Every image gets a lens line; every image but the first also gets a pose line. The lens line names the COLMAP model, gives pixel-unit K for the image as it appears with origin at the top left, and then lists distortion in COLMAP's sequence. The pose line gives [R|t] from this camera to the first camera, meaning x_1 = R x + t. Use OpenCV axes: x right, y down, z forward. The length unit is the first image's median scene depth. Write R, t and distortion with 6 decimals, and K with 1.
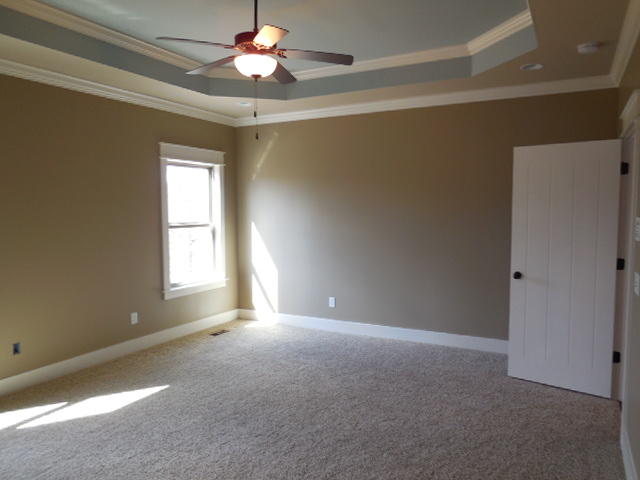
lens RADIAL K [[484.9, 0, 320.0], [0, 484.9, 240.0], [0, 0, 1]] dist [0.003760, -0.002529]
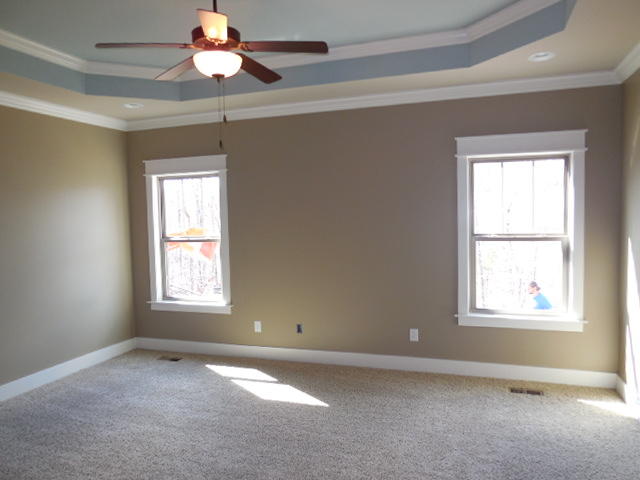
lens RADIAL K [[484.9, 0, 320.0], [0, 484.9, 240.0], [0, 0, 1]] dist [0.003760, -0.002529]
pose [[0.162216, 0.058475, -0.985021, 0.457753], [-0.046361, 0.997592, 0.051586, -0.055936], [0.985666, 0.037299, 0.164536, 0.614633]]
